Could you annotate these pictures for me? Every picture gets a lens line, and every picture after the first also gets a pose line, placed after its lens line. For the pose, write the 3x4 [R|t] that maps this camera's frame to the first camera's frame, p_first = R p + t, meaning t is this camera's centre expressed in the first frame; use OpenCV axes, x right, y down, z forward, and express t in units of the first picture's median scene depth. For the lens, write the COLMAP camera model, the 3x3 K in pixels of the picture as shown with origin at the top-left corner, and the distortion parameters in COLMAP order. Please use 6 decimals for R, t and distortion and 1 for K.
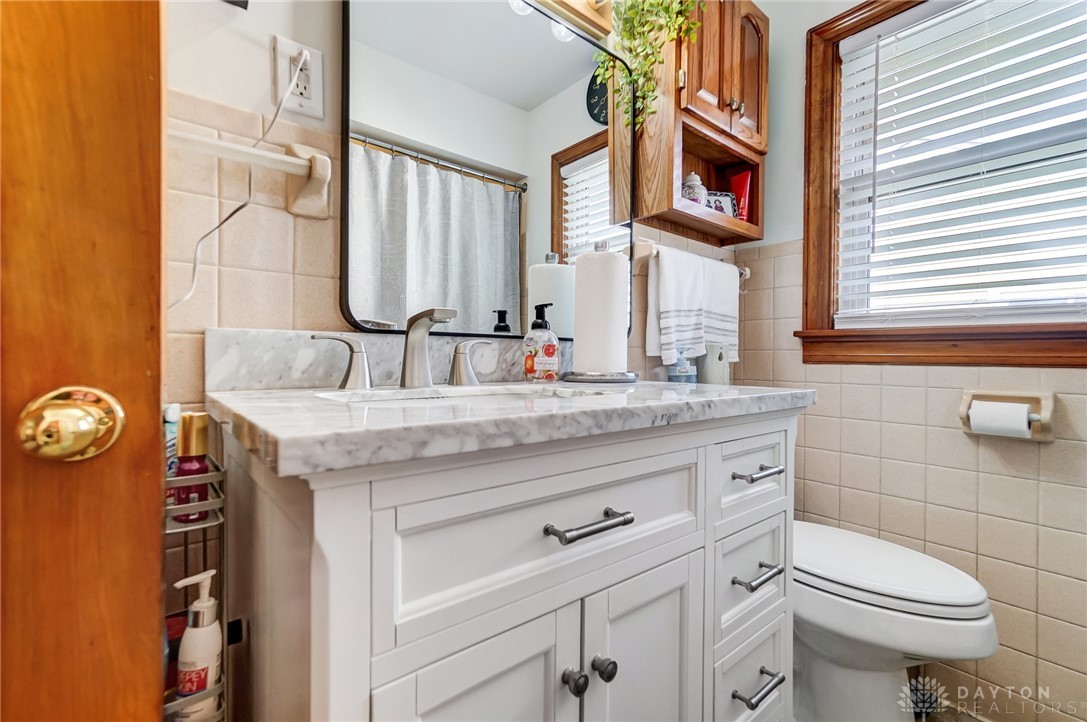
lens RADIAL K [[474.5, 0, 543.5], [0, 474.5, 355.6], [0, 0, 1]] dist [0.002248, 0.000322]
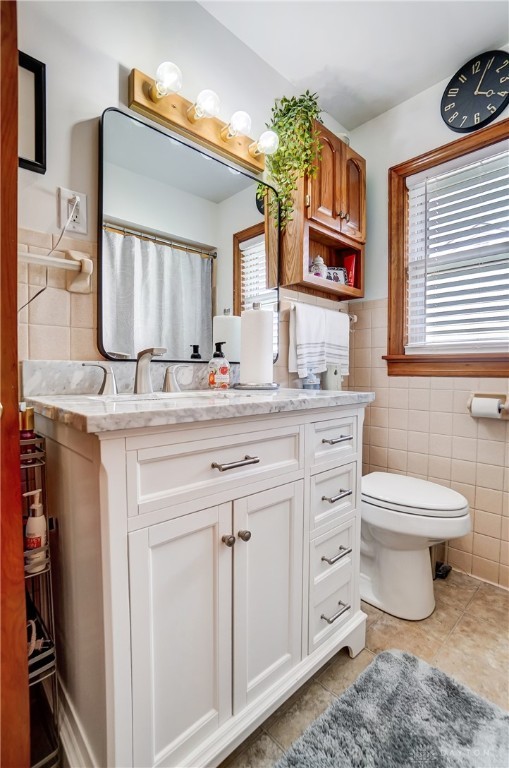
lens RADIAL K [[347.6, 0, 251.4], [0, 347.6, 376.9], [0, 0, 1]] dist [-0.050254, 0.015618]
pose [[0.998747, -0.006655, 0.049609, 0.042045], [0.005544, 0.999732, 0.022485, -0.012693], [-0.049745, -0.022182, 0.998516, -0.187564]]
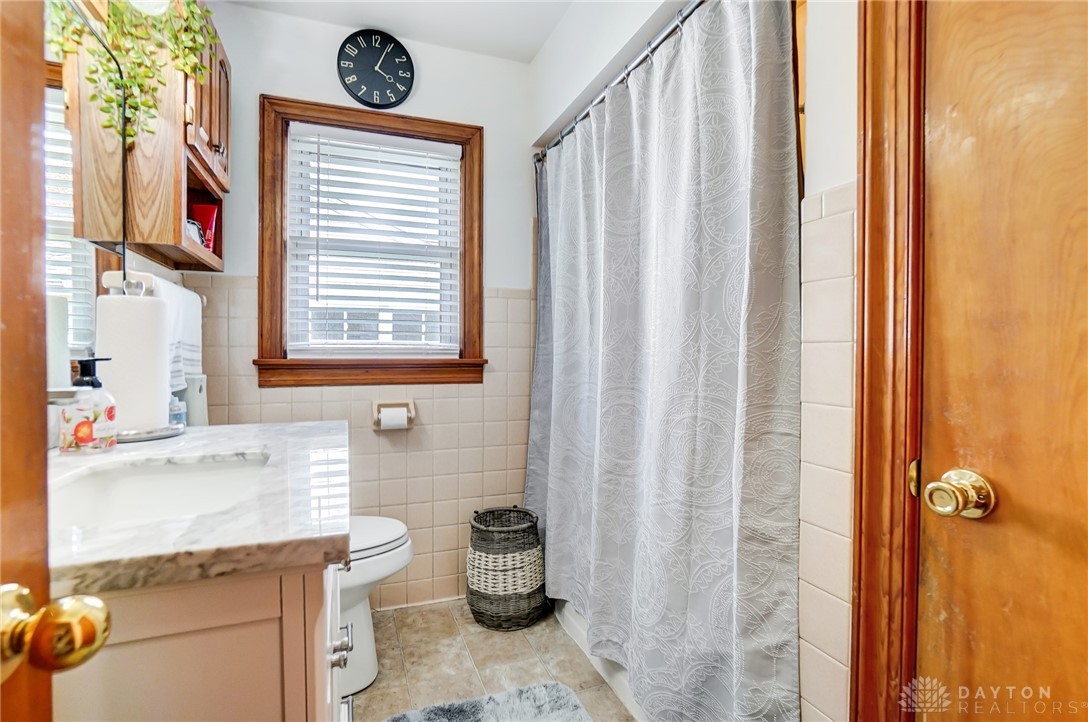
lens RADIAL K [[520.2, 0, 524.1], [0, 520.2, 347.0], [0, 0, 1]] dist [-0.000458, -0.000083]
pose [[0.352069, -0.004984, 0.935961, -0.532380], [0.001793, 0.999988, 0.004651, -0.117175], [-0.935972, 0.000041, 0.352073, -0.032854]]
